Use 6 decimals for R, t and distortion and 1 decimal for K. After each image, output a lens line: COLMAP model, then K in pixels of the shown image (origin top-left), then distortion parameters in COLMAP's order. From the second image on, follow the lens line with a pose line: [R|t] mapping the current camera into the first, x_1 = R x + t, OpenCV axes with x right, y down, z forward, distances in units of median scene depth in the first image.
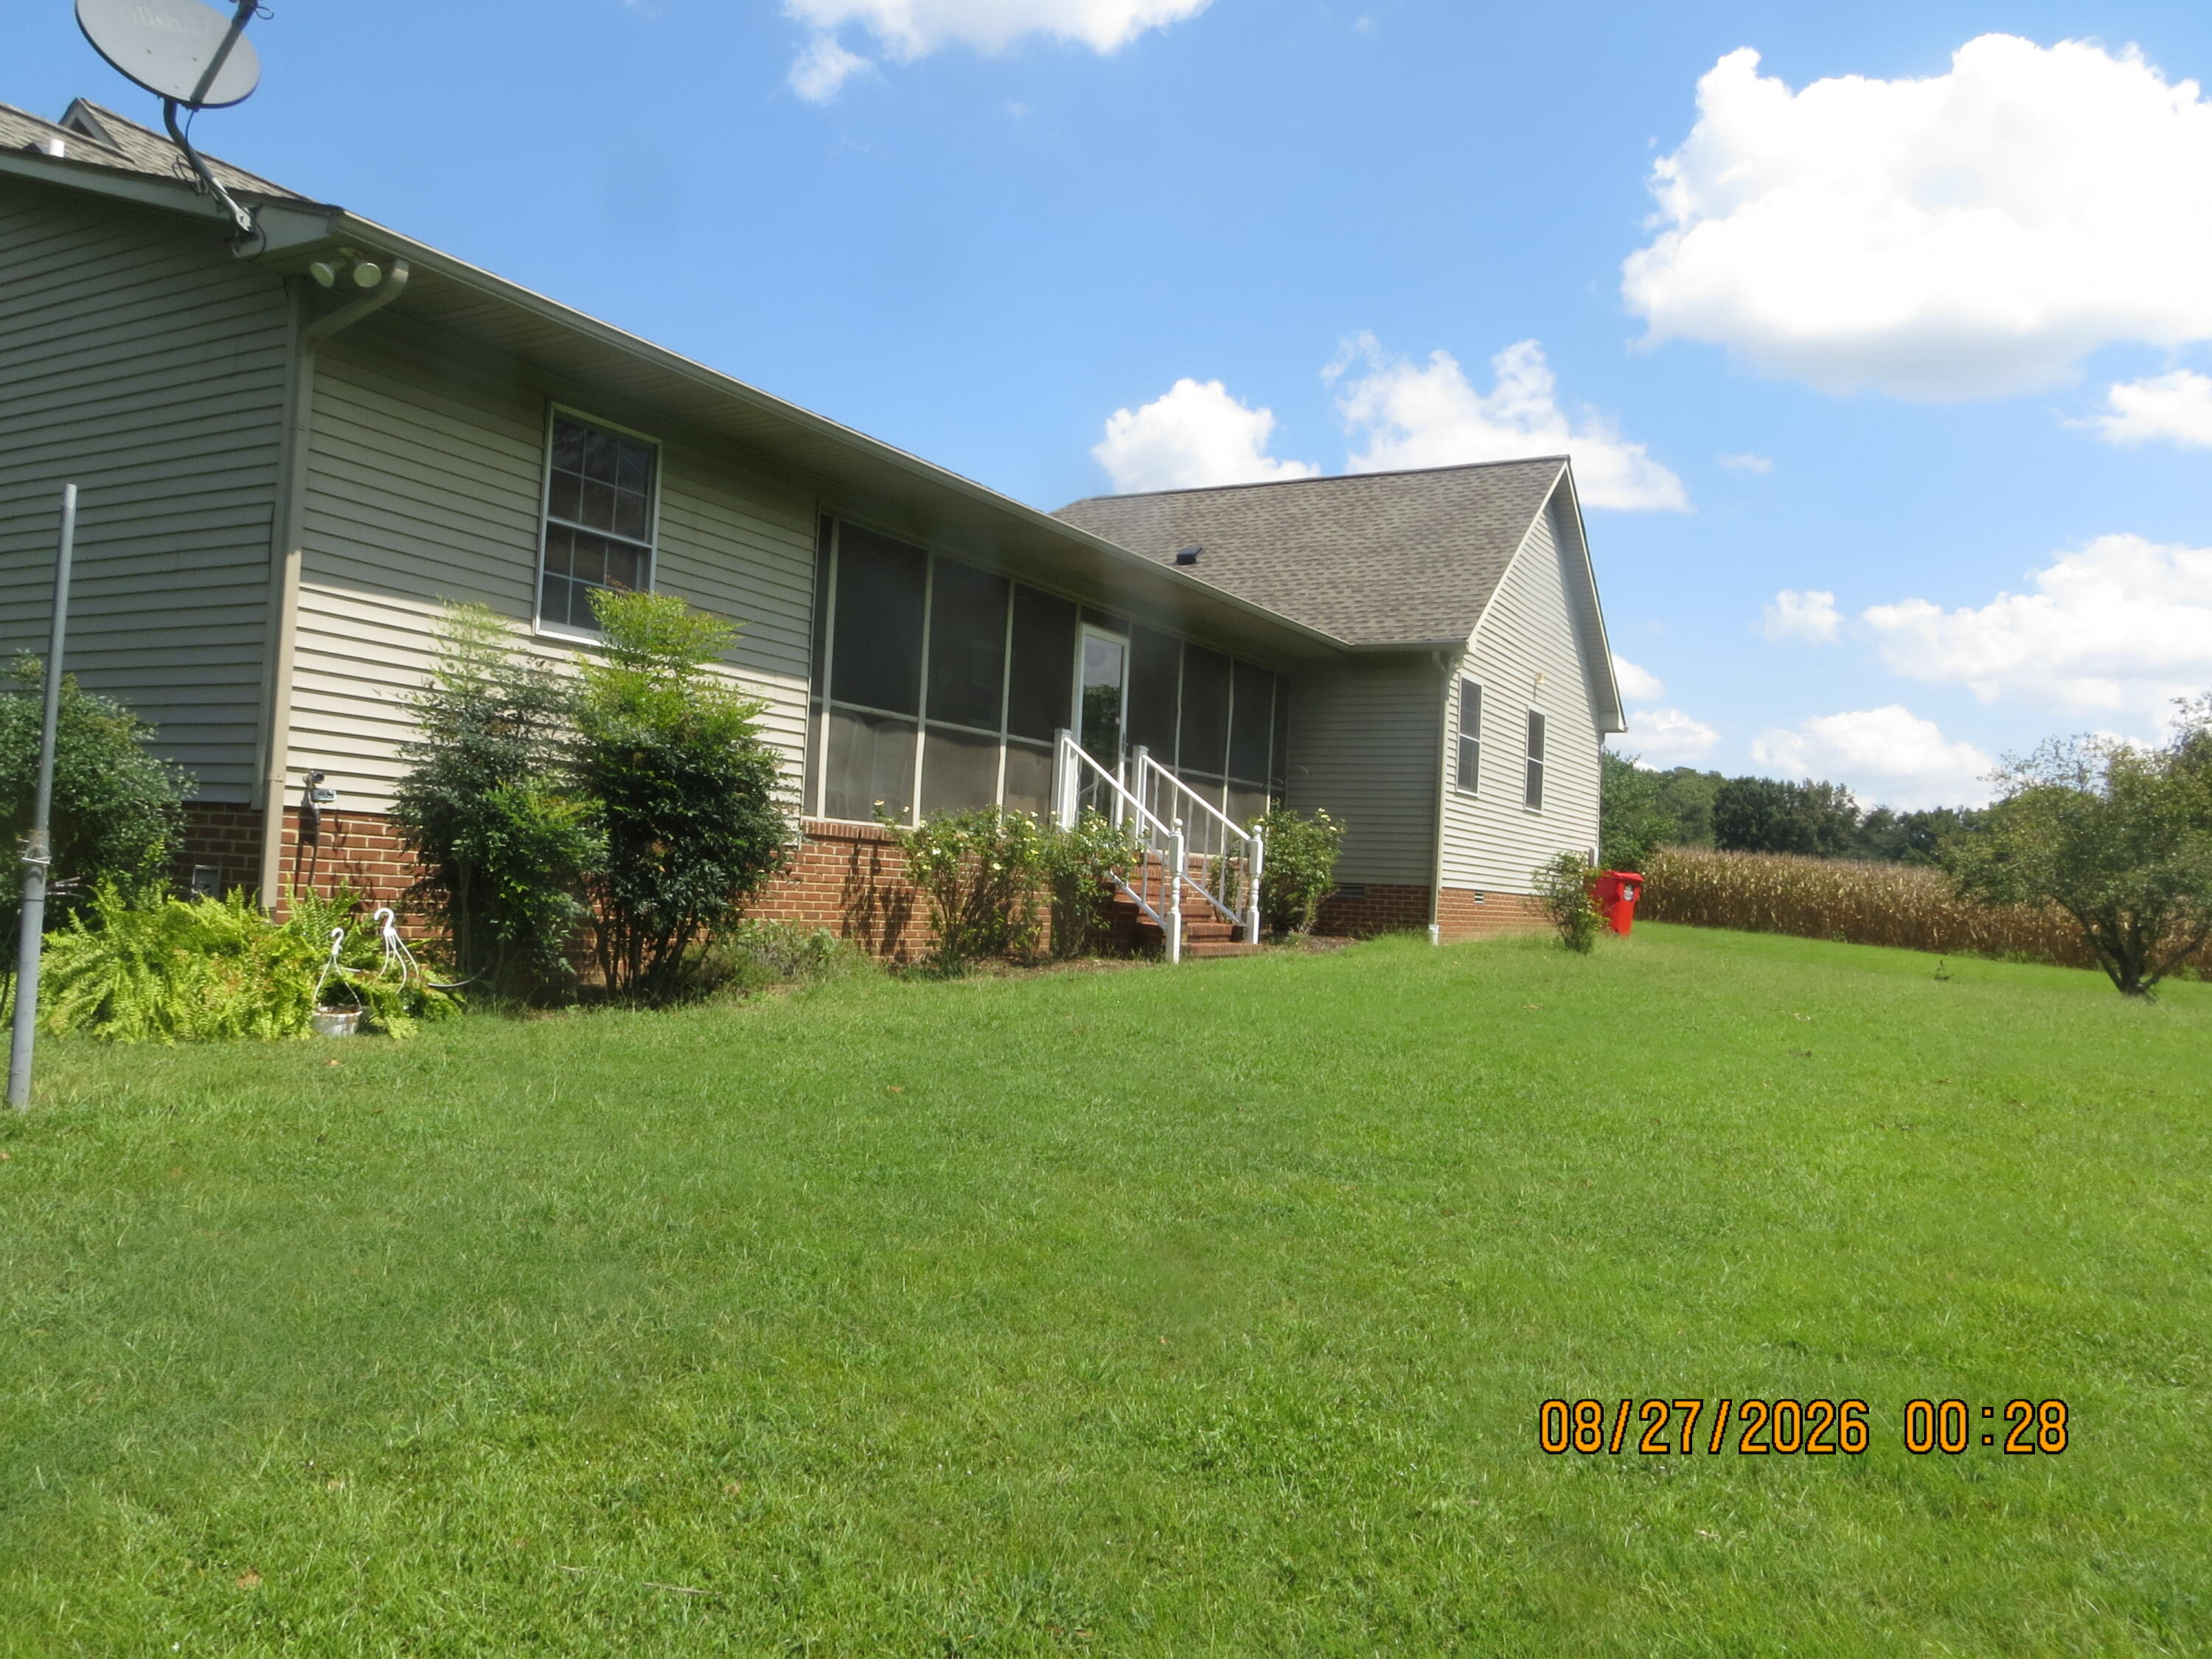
lens RADIAL K [[1626.5, 0, 1098.5], [0, 1626.5, 836.3], [0, 0, 1]] dist [0.021908, -0.002446]
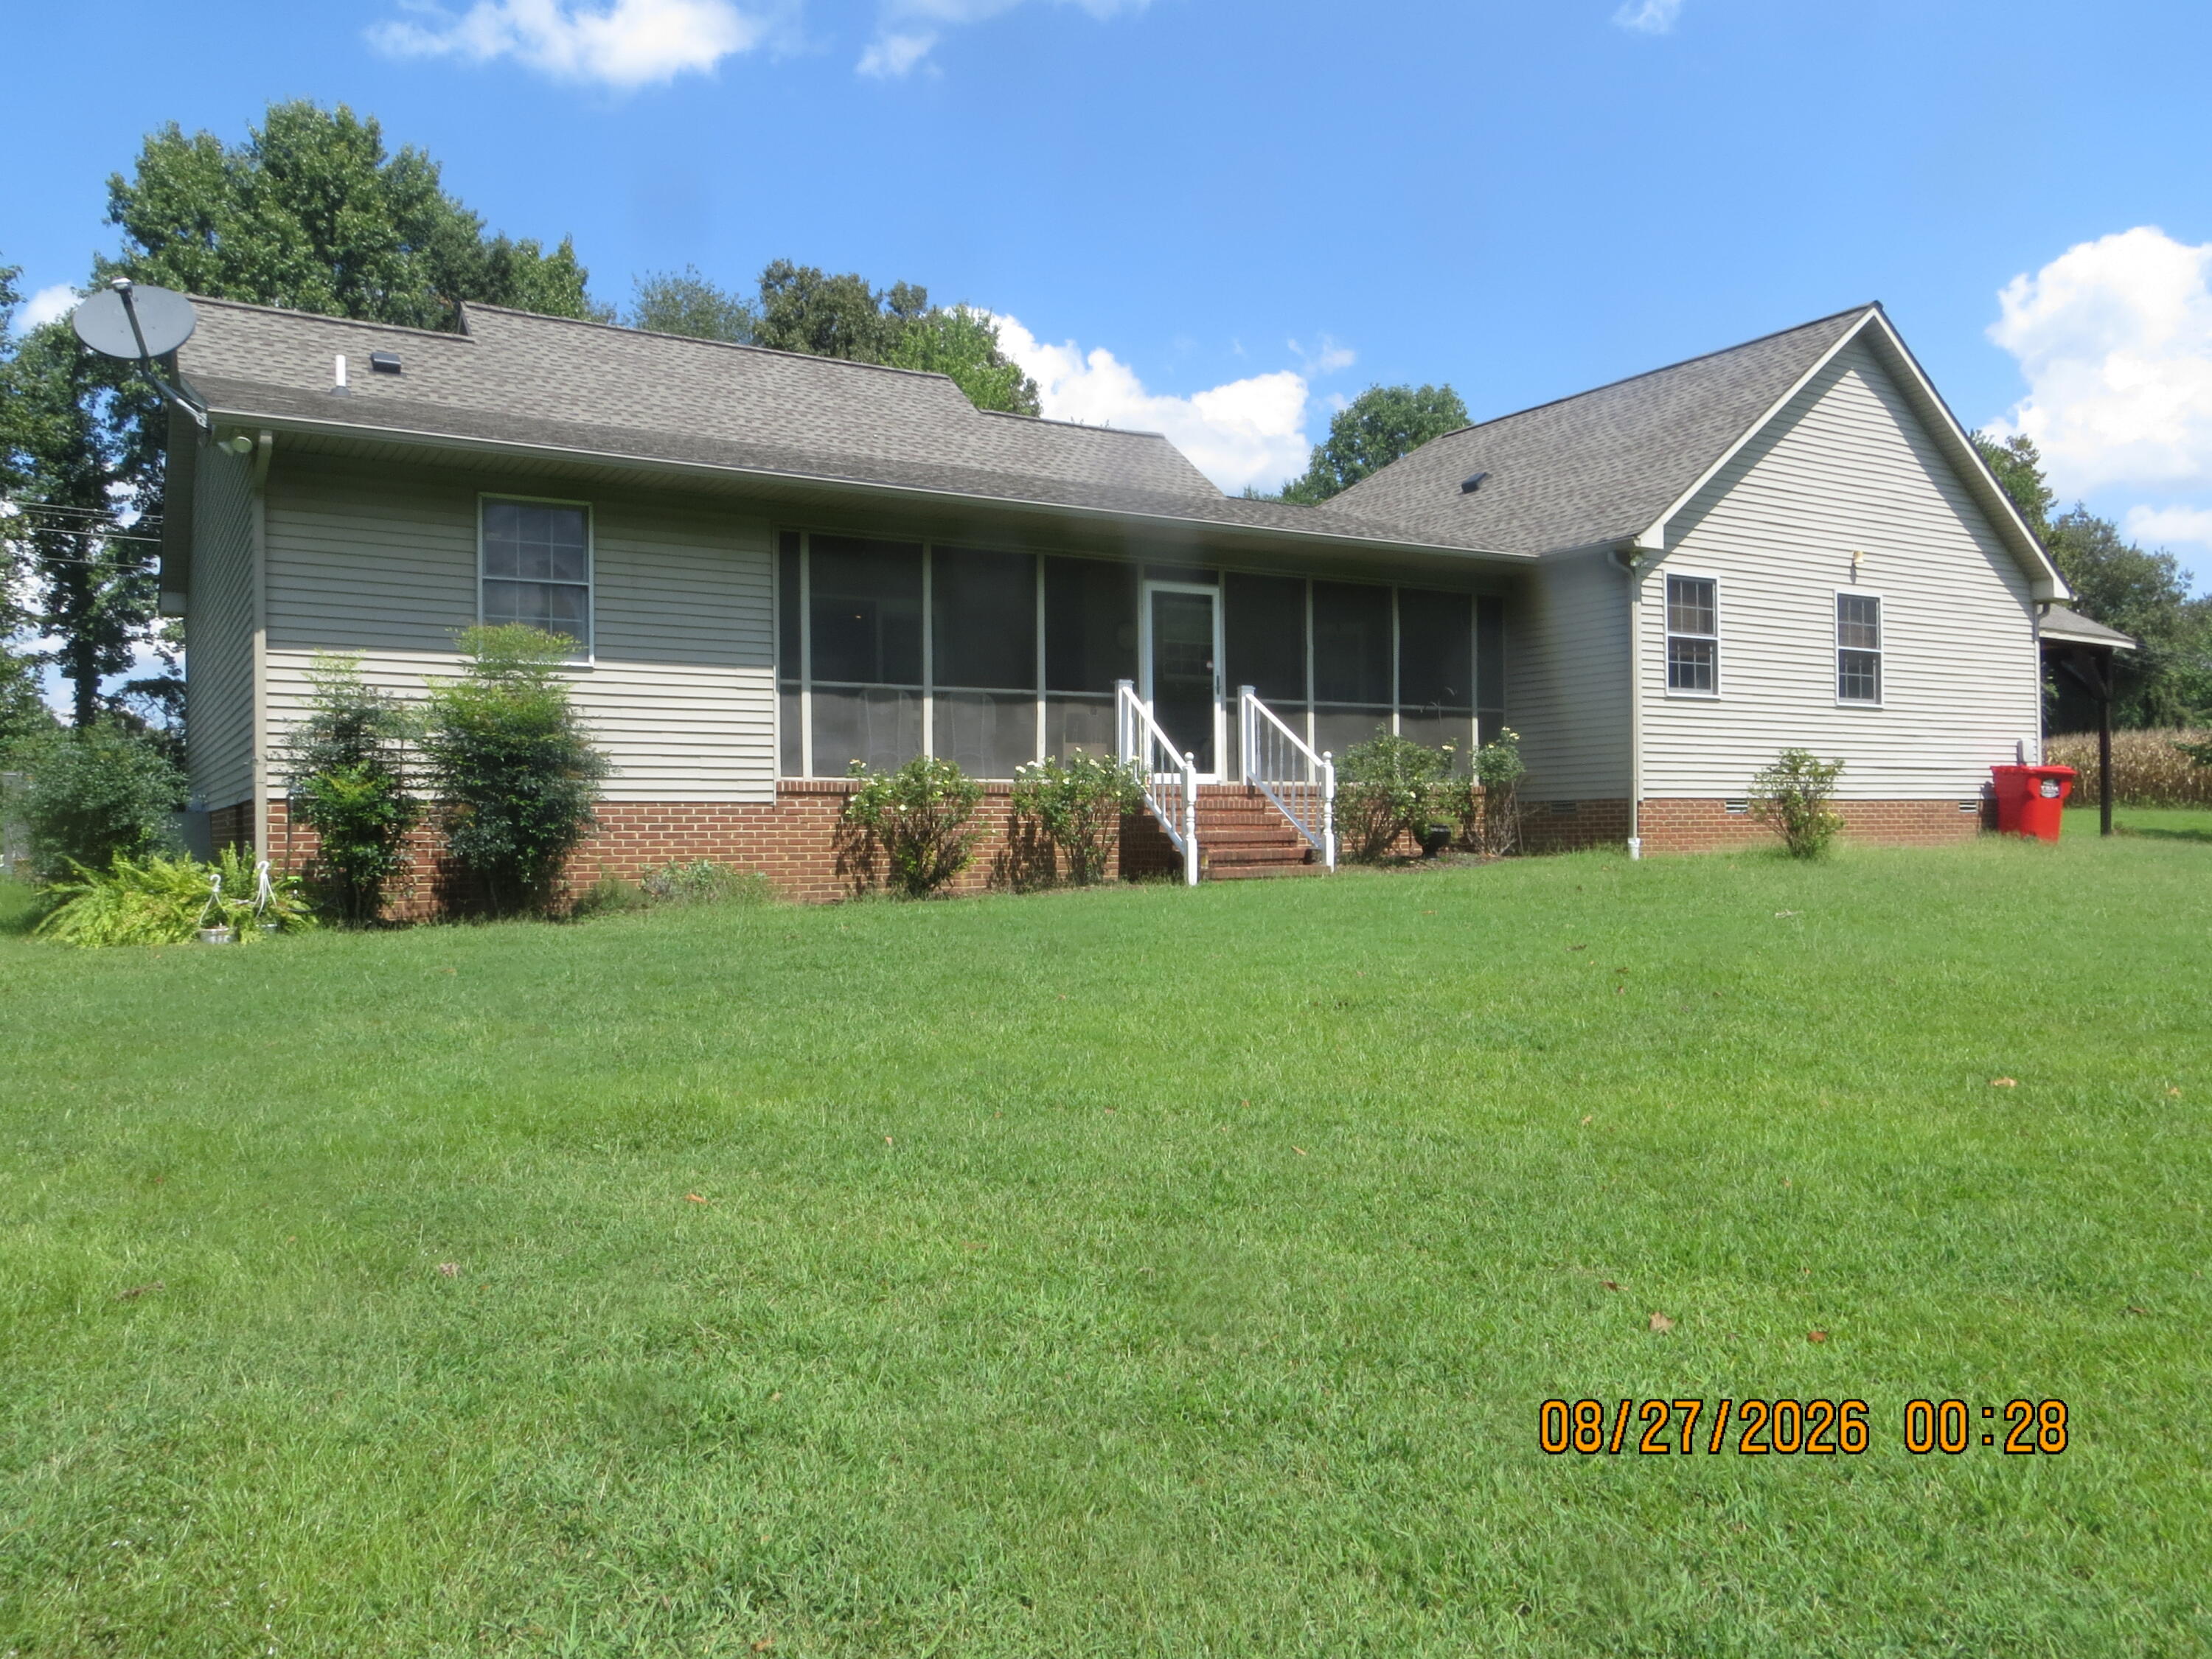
lens RADIAL K [[1626.5, 0, 1100.0], [0, 1626.5, 829.8], [0, 0, 1]] dist [0.021908, -0.002446]
pose [[0.871871, -0.060975, -0.485925, 0.587957], [0.069383, 0.997590, -0.000691, 0.042161], [0.484796, -0.033113, 0.874000, 0.029692]]
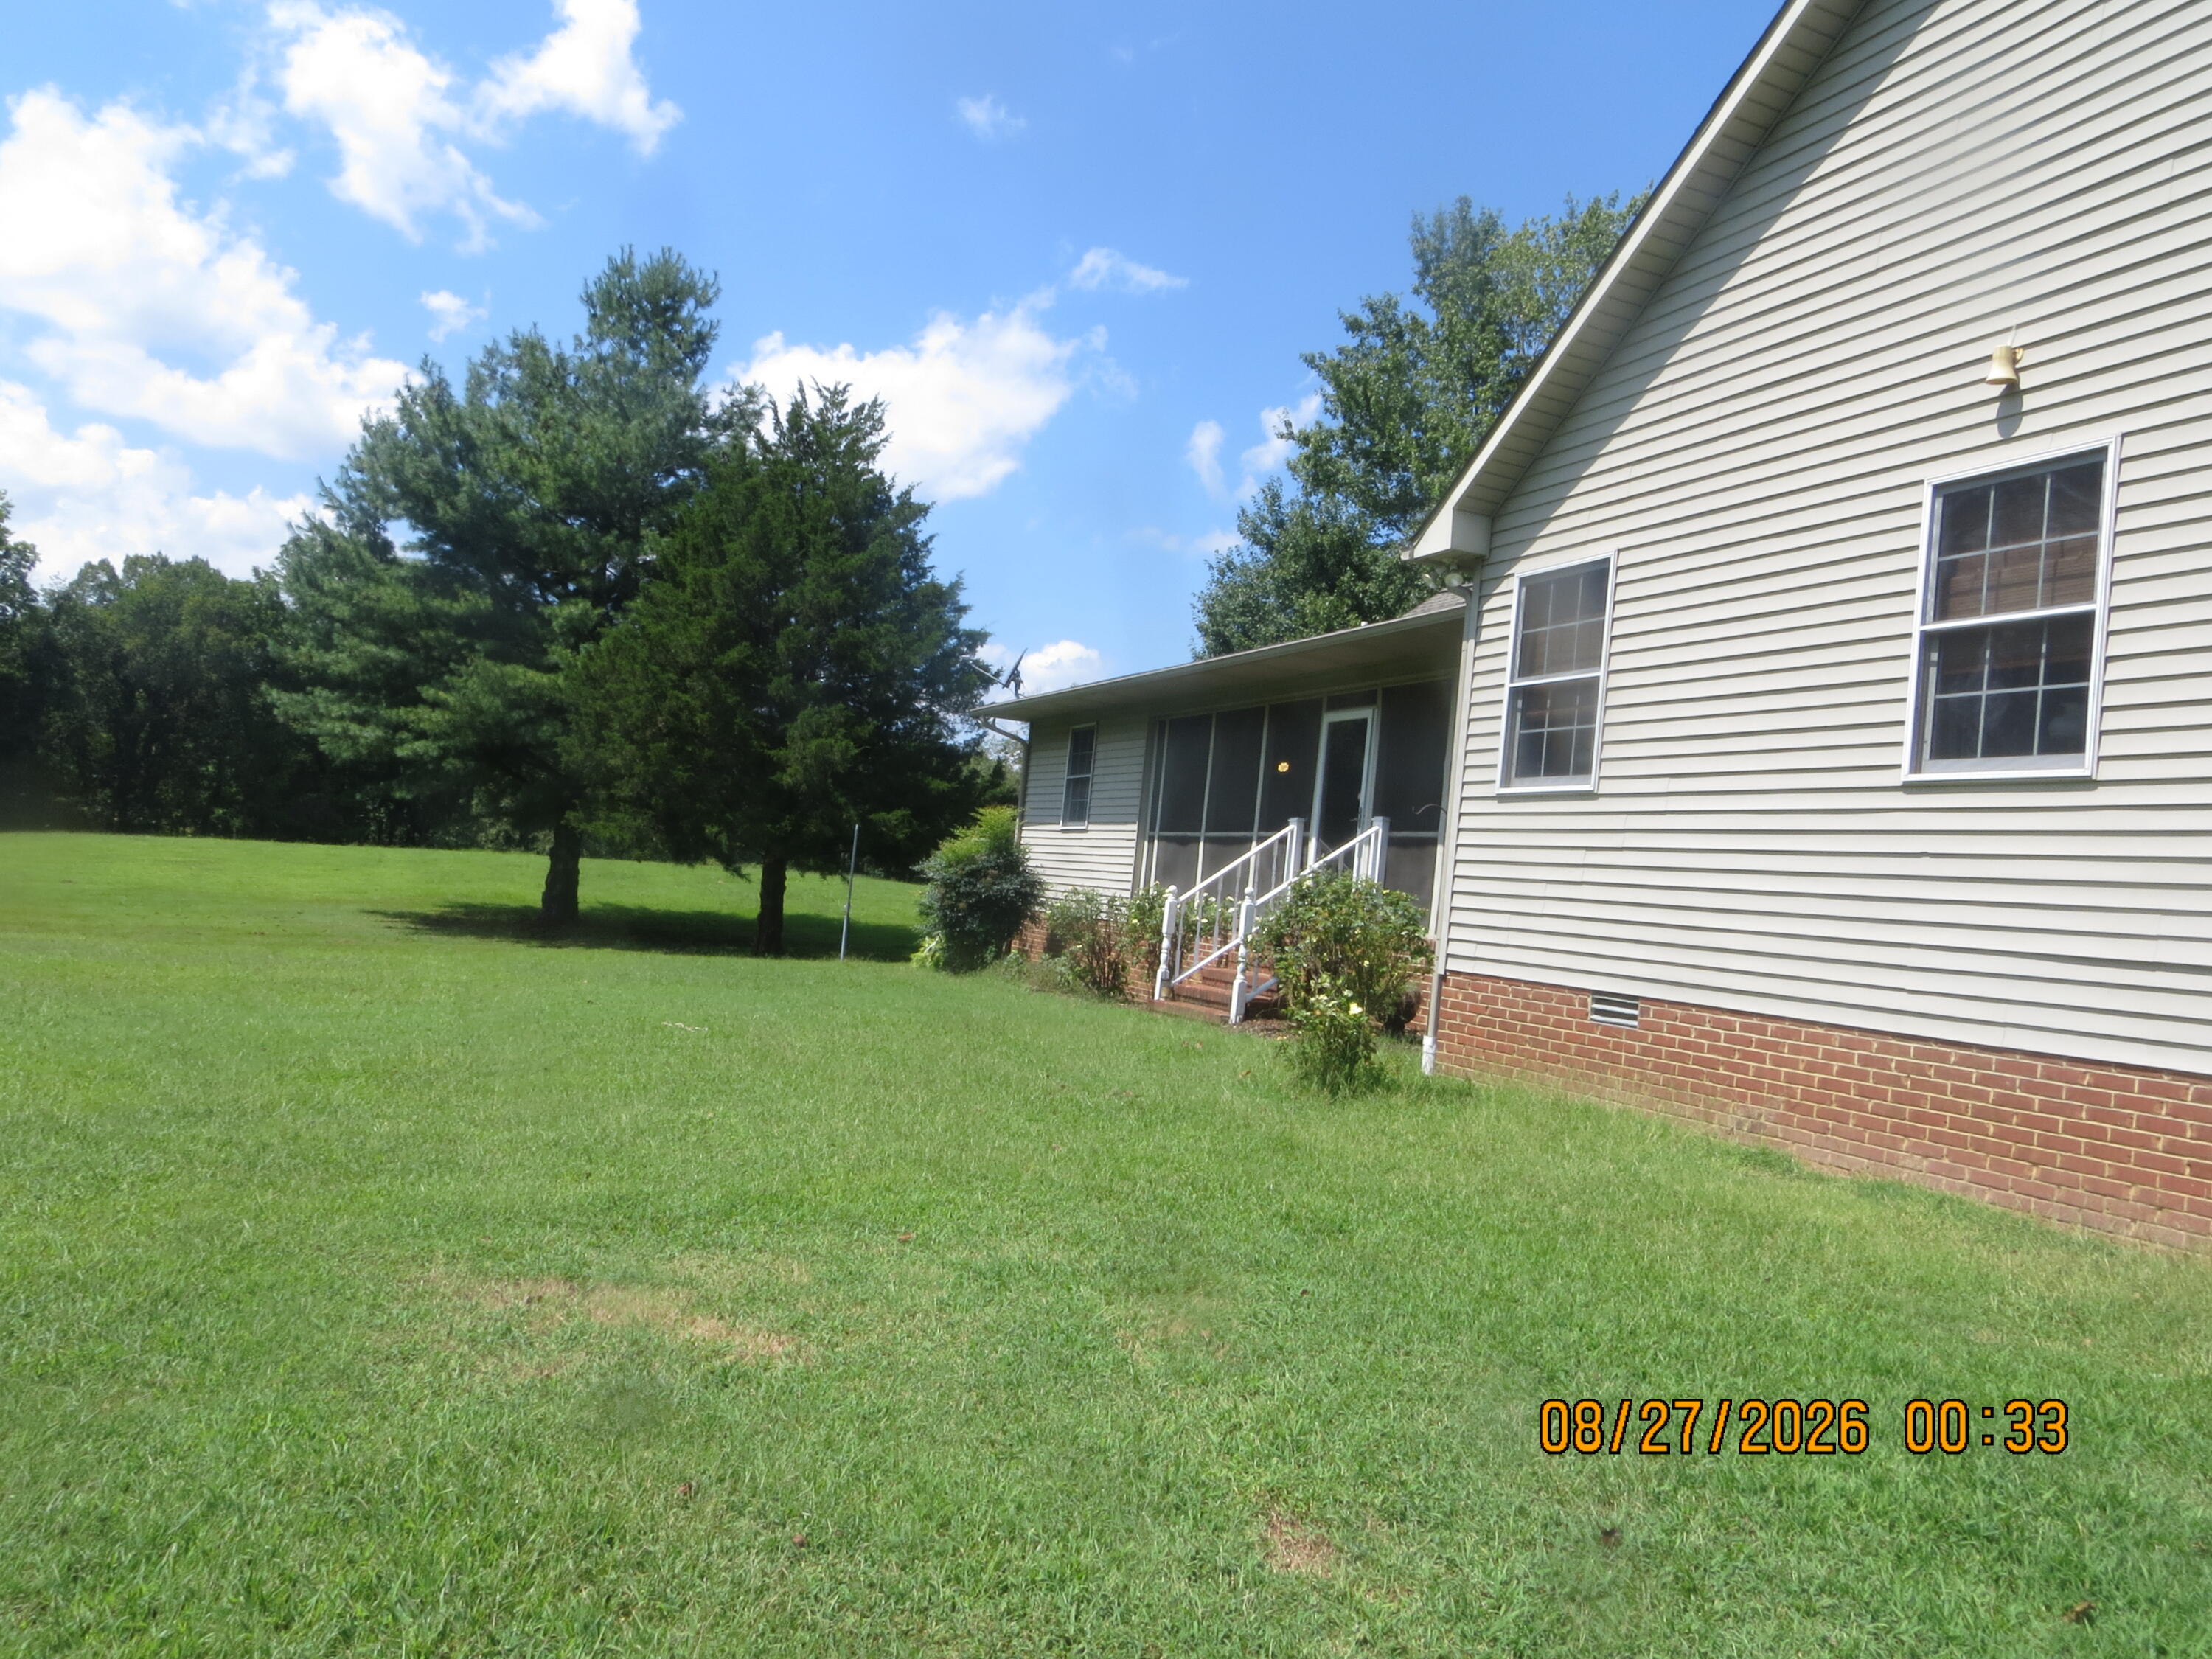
lens RADIAL K [[1626.5, 0, 1104.8], [0, 1626.5, 822.7], [0, 0, 1]] dist [0.021908, -0.002446]
pose [[-0.602000, -0.149401, -0.784395, 1.076033], [-0.107956, 0.988549, -0.105433, 0.078044], [0.791165, 0.021209, -0.611235, 1.858399]]
